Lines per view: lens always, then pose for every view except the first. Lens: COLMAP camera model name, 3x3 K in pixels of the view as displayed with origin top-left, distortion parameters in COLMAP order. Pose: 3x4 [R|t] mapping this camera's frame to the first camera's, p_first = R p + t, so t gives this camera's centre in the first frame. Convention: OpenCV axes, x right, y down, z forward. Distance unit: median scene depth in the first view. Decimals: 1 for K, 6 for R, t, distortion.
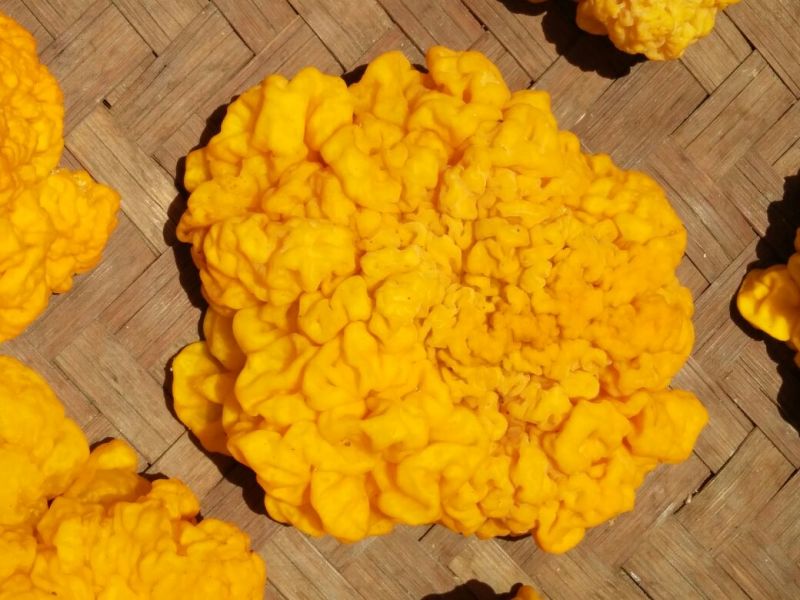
lens RADIAL K [[1400.7, 0, 400.7], [0, 1400.7, 301.0], [0, 0, 1]] dist [0.091791, 0.000000]
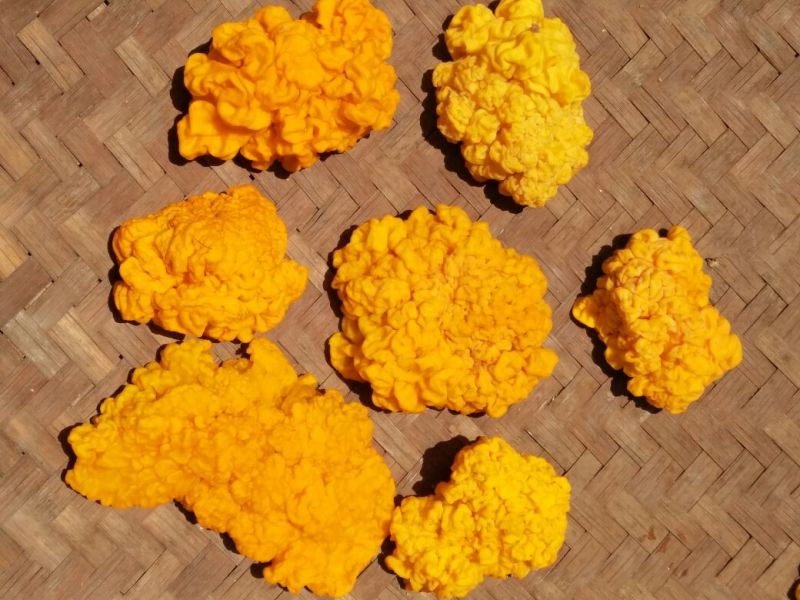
lens RADIAL K [[1400.7, 0, 399.5], [0, 1400.7, 299.4], [0, 0, 1]] dist [0.091791, 0.000000]
pose [[0.998836, -0.018620, 0.044487, -0.153372], [0.020410, 0.998985, -0.040146, 0.073546], [-0.043694, 0.041007, 0.998203, -1.370737]]
